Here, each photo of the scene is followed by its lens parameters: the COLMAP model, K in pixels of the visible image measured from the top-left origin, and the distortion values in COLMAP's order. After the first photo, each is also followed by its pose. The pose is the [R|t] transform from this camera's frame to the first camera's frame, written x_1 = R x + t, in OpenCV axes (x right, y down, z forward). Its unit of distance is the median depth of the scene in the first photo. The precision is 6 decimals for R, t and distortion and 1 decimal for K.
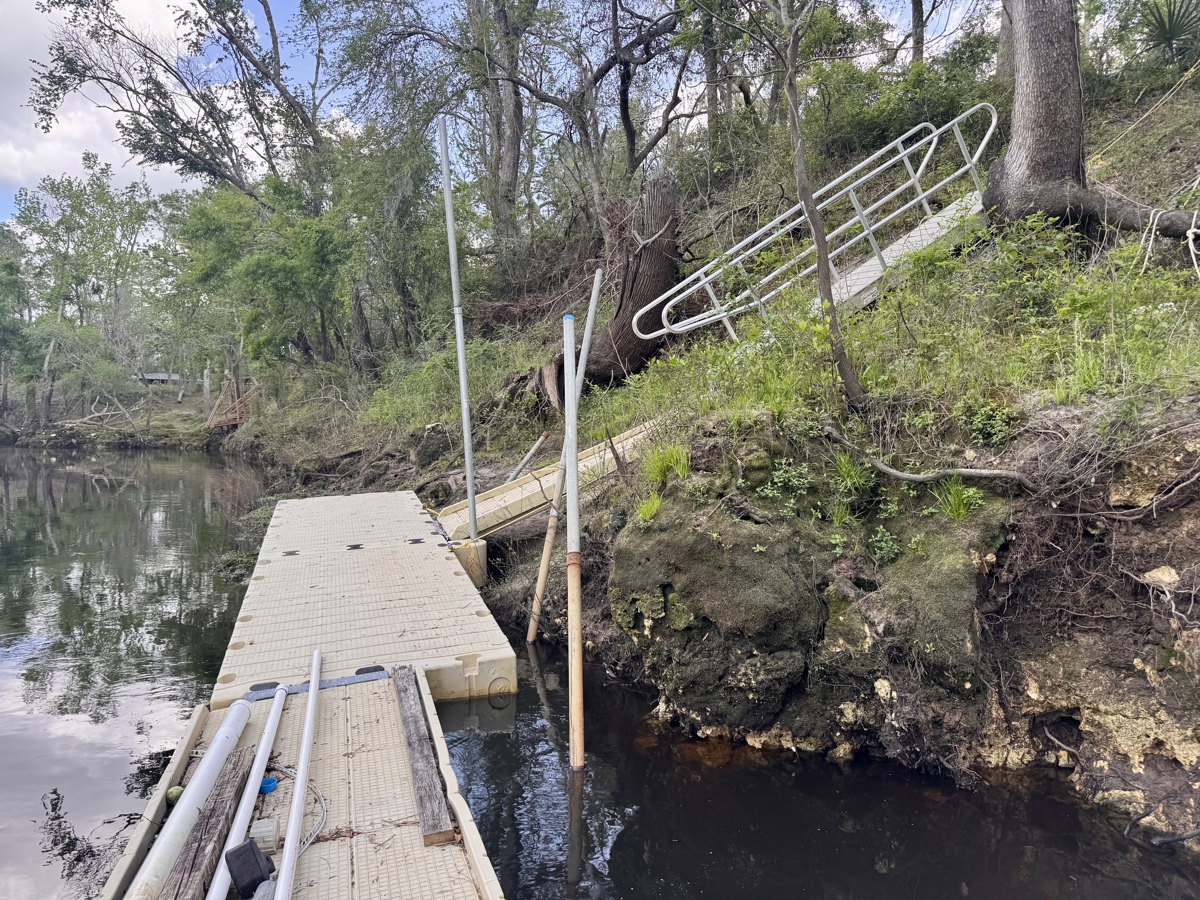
lens RADIAL K [[848.9, 0, 600.0], [0, 848.9, 450.0], [0, 0, 1]] dist [0.002857, 0.000627]
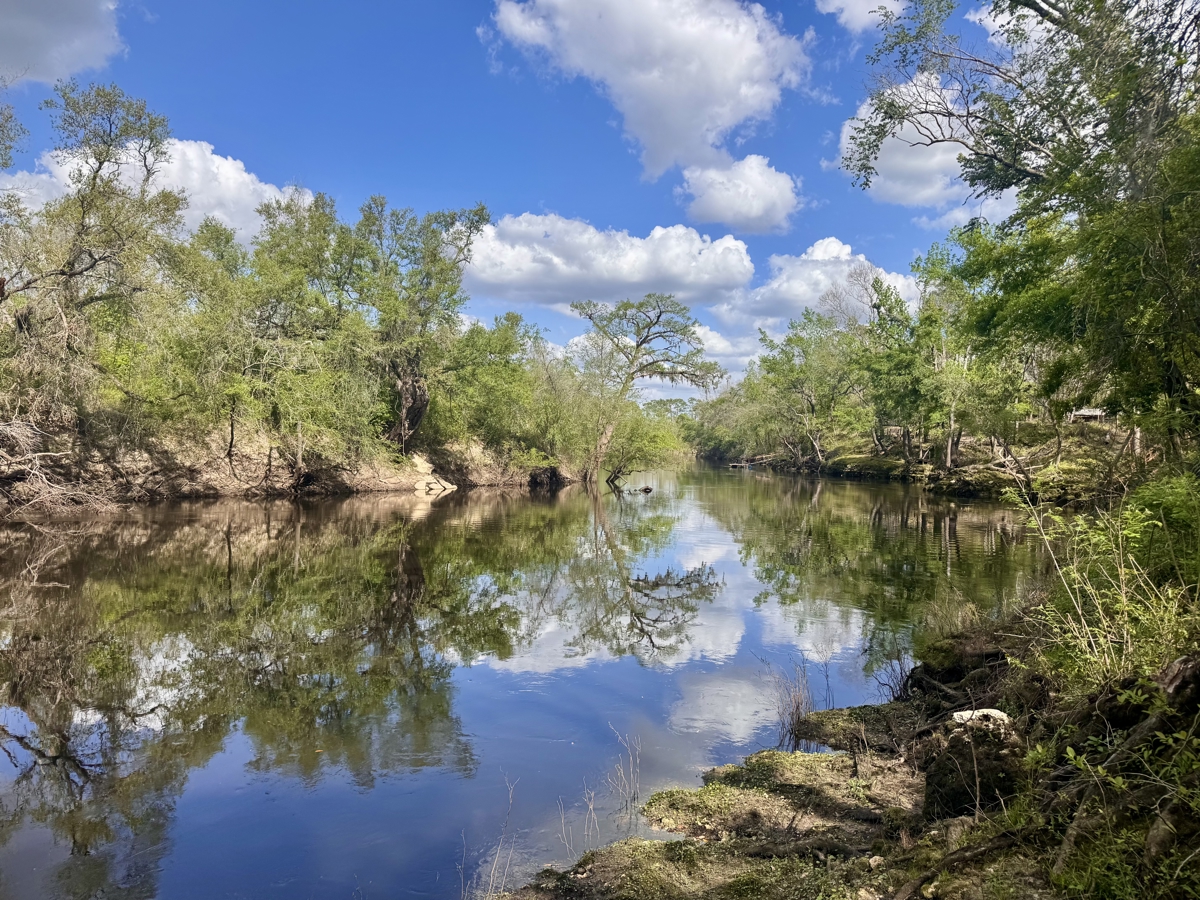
lens RADIAL K [[836.2, 0, 602.0], [0, 836.2, 450.7], [0, 0, 1]] dist [0.217830, -0.423925]
pose [[0.515424, 0.015206, -0.856800, 0.022128], [-0.043922, 0.998997, -0.008692, -0.052903], [0.855809, 0.042113, 0.515575, 0.236281]]
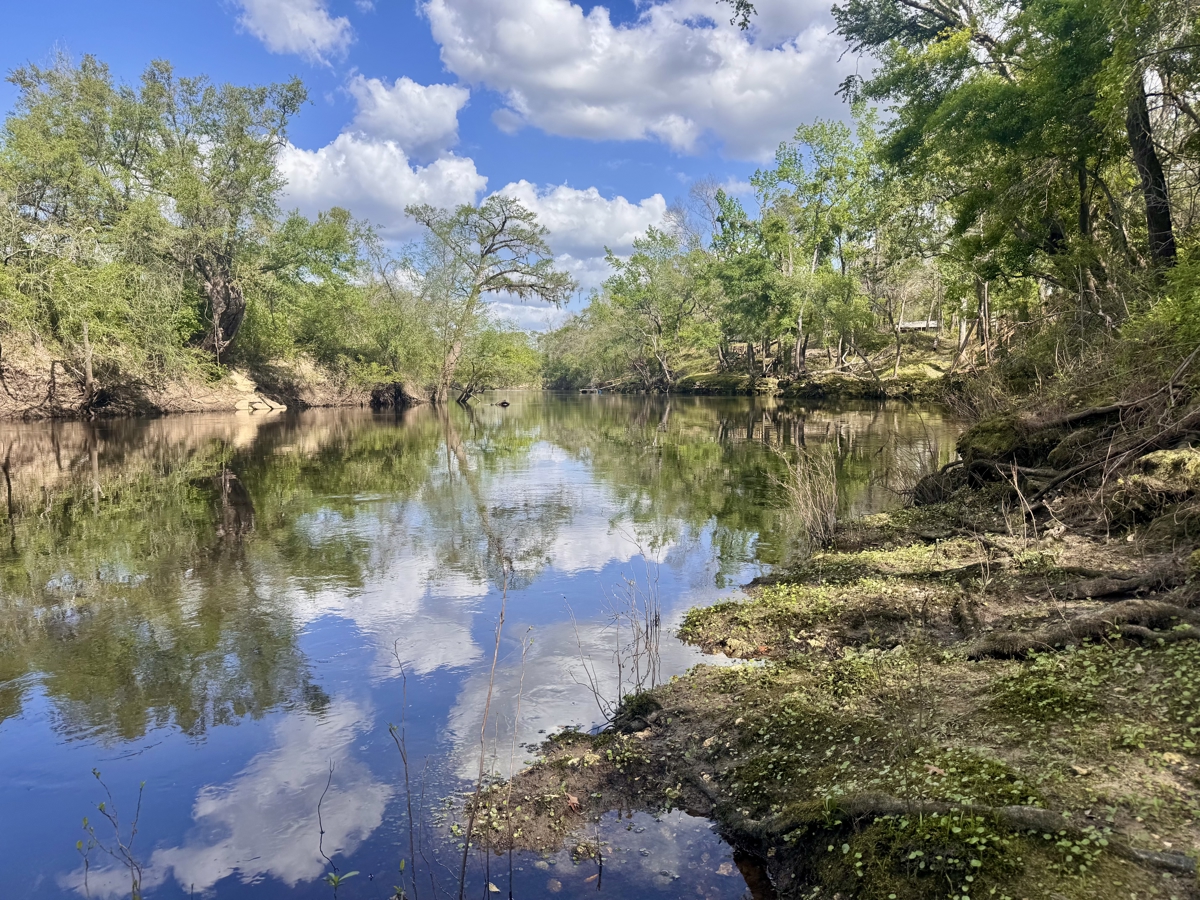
lens RADIAL K [[846.4, 0, 600.0], [0, 846.4, 450.0], [0, 0, 1]] dist [0.131459, -0.210388]
pose [[0.662734, 0.049587, -0.747212, -0.068455], [-0.006404, 0.998144, 0.060559, -0.001526], [0.748828, -0.035349, 0.661821, 0.268598]]
